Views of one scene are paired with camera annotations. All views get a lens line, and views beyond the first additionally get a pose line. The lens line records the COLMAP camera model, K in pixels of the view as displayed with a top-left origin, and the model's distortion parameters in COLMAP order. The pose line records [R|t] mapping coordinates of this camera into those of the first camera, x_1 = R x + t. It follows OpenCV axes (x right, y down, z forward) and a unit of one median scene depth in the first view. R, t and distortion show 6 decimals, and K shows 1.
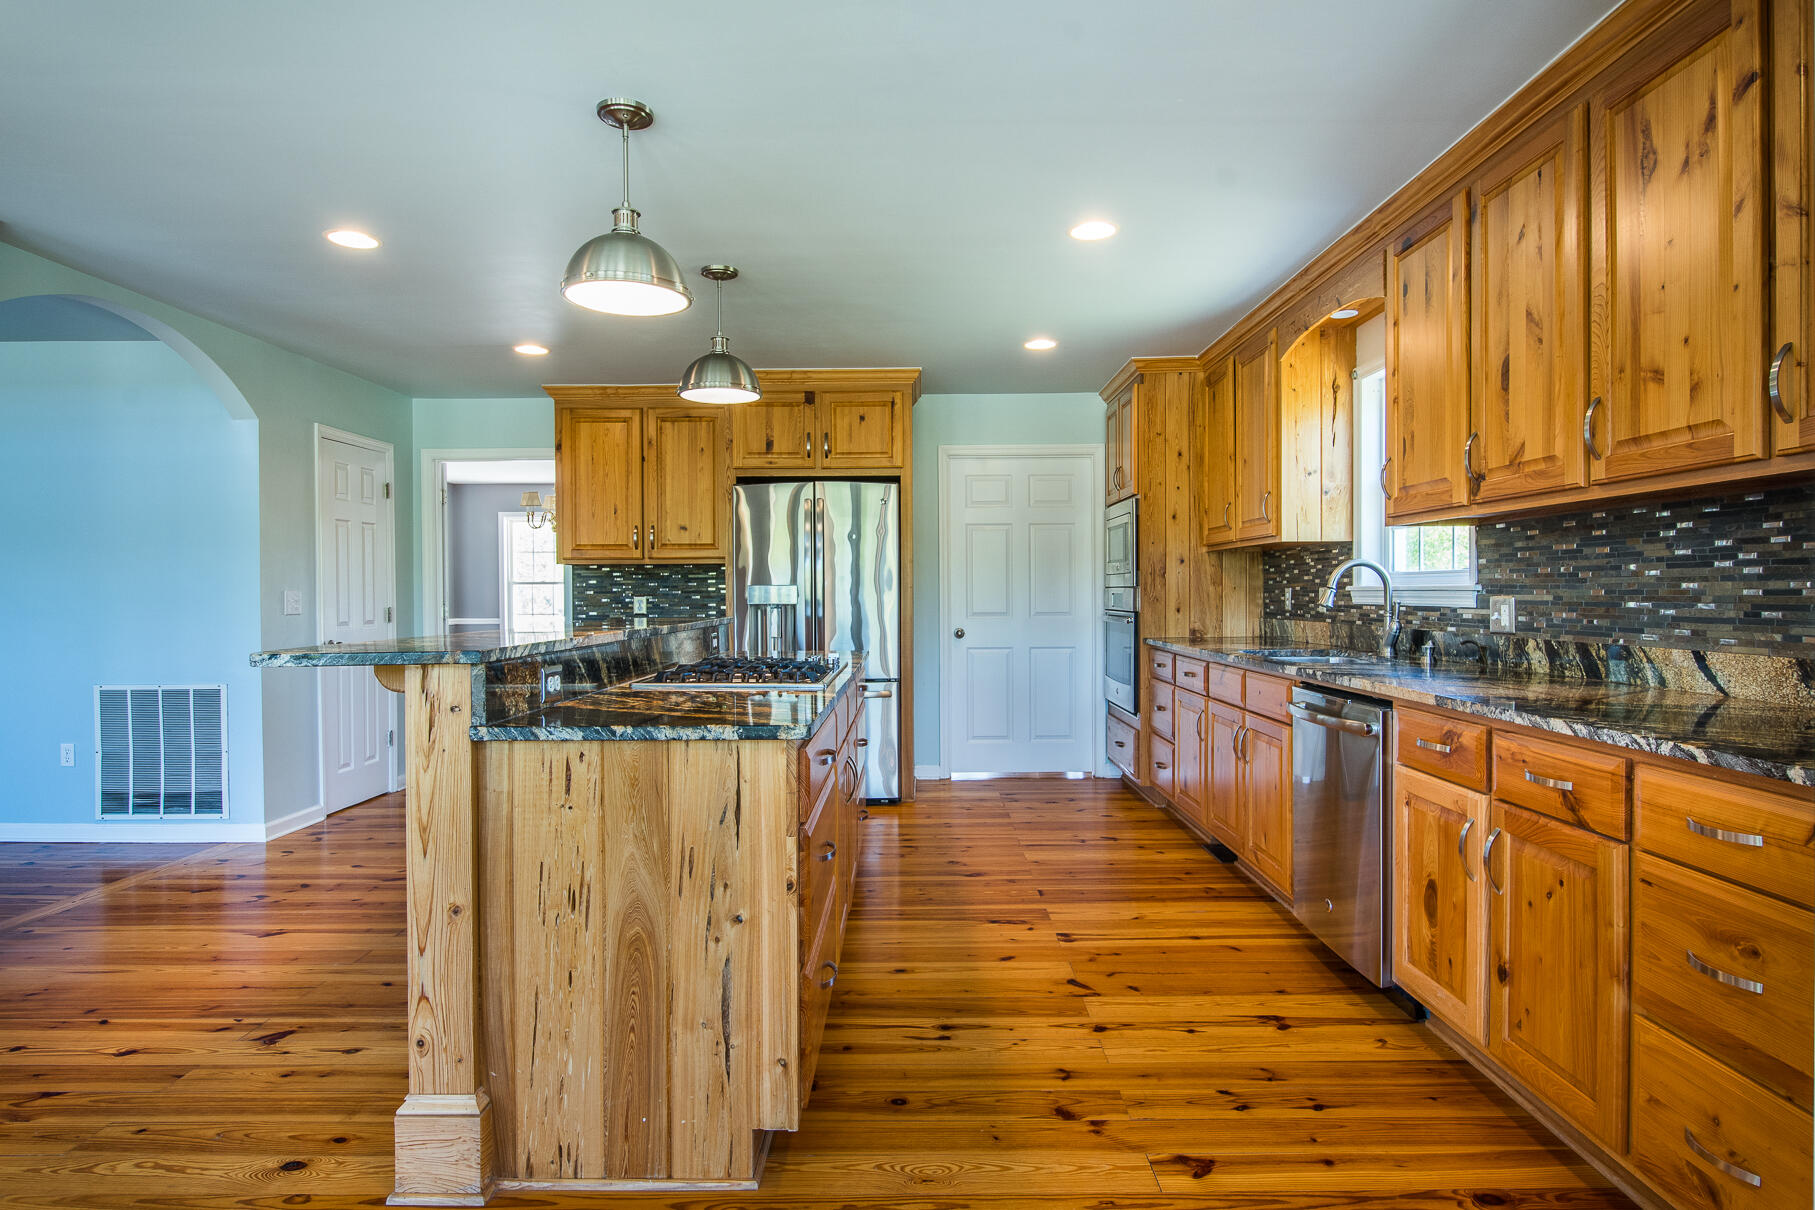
lens RADIAL K [[960.3, 0, 907.5], [0, 960.3, 605.0], [0, 0, 1]] dist [-0.001248, 0.000150]
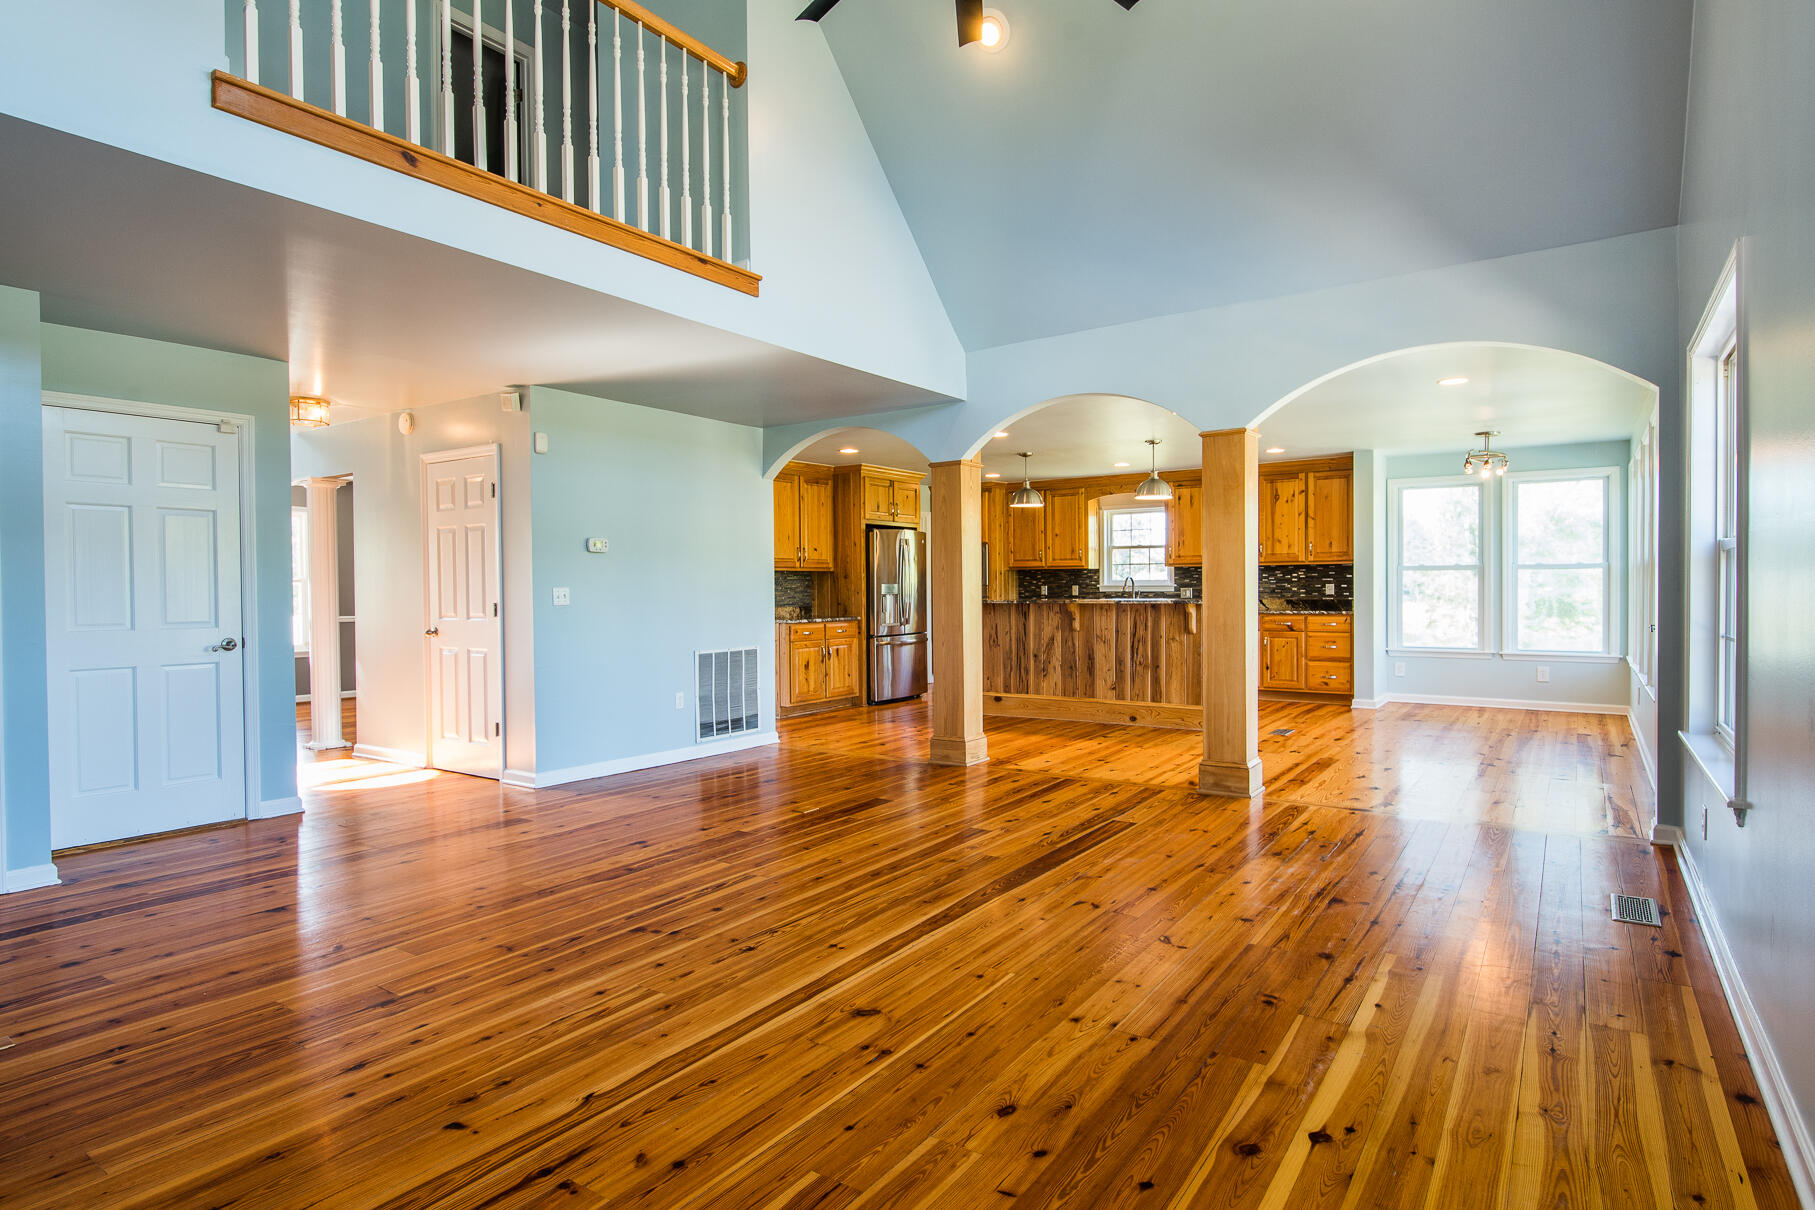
lens RADIAL K [[960.3, 0, 907.5], [0, 960.3, 605.0], [0, 0, 1]] dist [-0.001248, 0.000150]
pose [[0.571444, -0.014668, 0.820510, -2.918158], [0.015719, 0.999852, 0.006926, 0.013490], [-0.820491, 0.008940, 0.571590, -0.159258]]
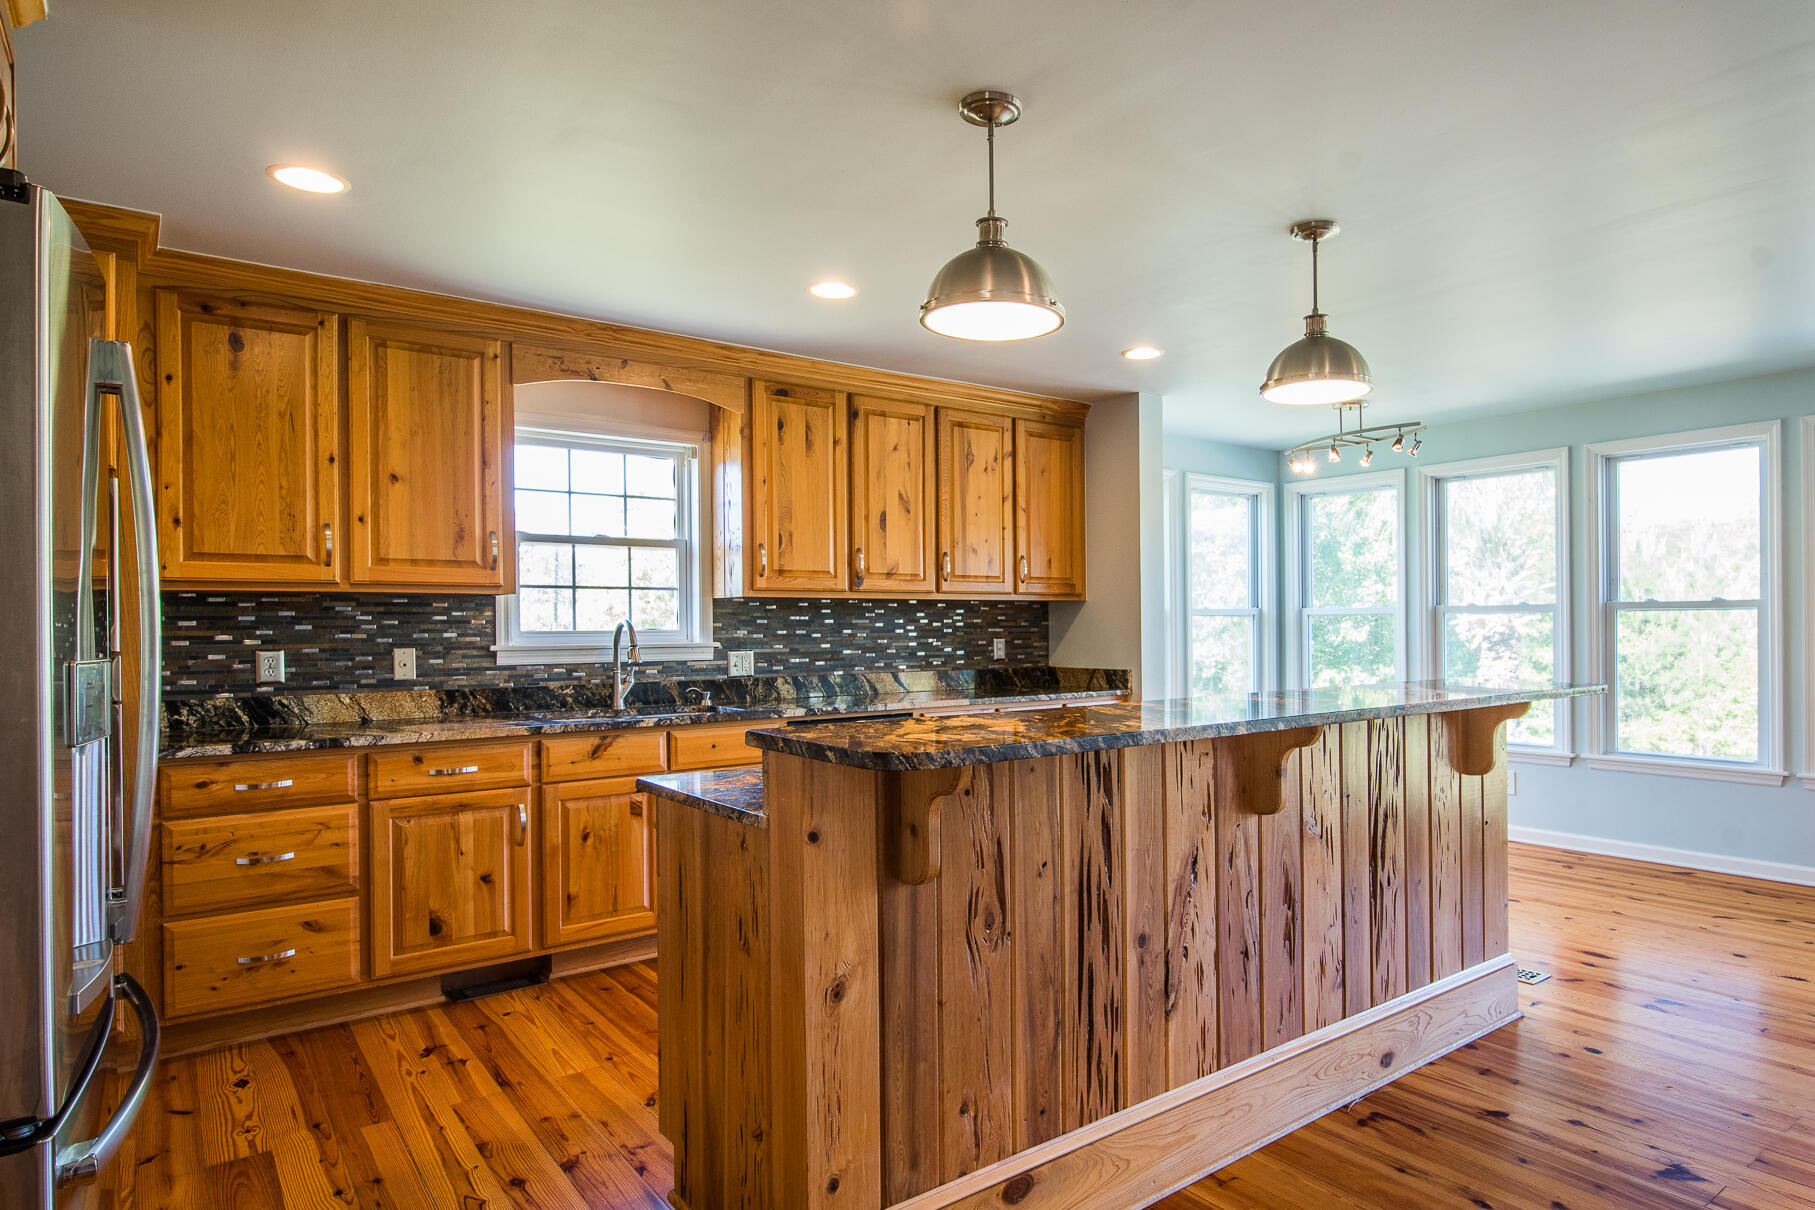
lens RADIAL K [[1045.6, 0, 976.9], [0, 1045.6, 630.2], [0, 0, 1]] dist [-0.001788, -0.000085]
pose [[-0.616872, 0.013822, 0.786942, -0.832546], [0.026503, 0.999644, 0.003218, -0.035890], [-0.786617, 0.022841, -0.617018, 1.744931]]
